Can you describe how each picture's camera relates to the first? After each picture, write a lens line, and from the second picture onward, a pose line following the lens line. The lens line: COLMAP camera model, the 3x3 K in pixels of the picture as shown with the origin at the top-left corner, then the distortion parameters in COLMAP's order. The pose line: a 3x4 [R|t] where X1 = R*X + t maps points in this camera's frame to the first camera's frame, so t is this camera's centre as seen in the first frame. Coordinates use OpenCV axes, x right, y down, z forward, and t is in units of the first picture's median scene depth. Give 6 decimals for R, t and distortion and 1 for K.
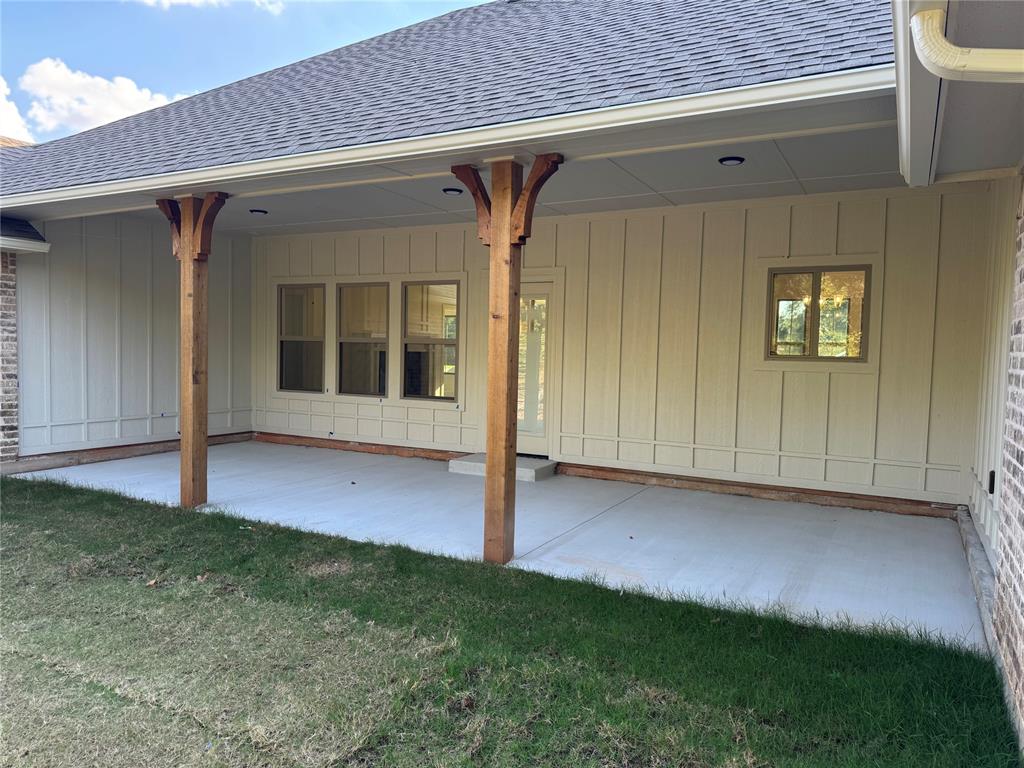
lens RADIAL K [[735.9, 0, 516.0], [0, 735.9, 389.1], [0, 0, 1]] dist [-0.005918, -0.001815]
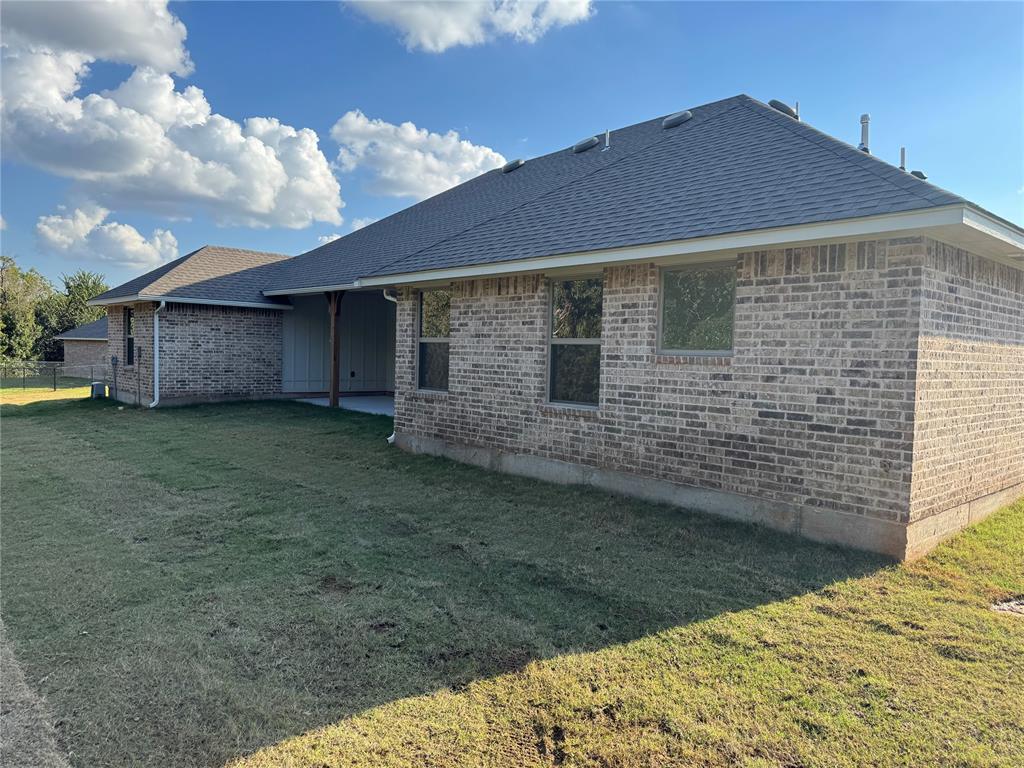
lens RADIAL K [[713.5, 0, 508.0], [0, 713.5, 386.4], [0, 0, 1]] dist [0.069724, -0.090265]
pose [[0.940749, 0.018268, -0.338611, 1.054189], [-0.022893, 0.999691, -0.009667, 0.099510], [0.338330, 0.016846, 0.940877, -1.254333]]
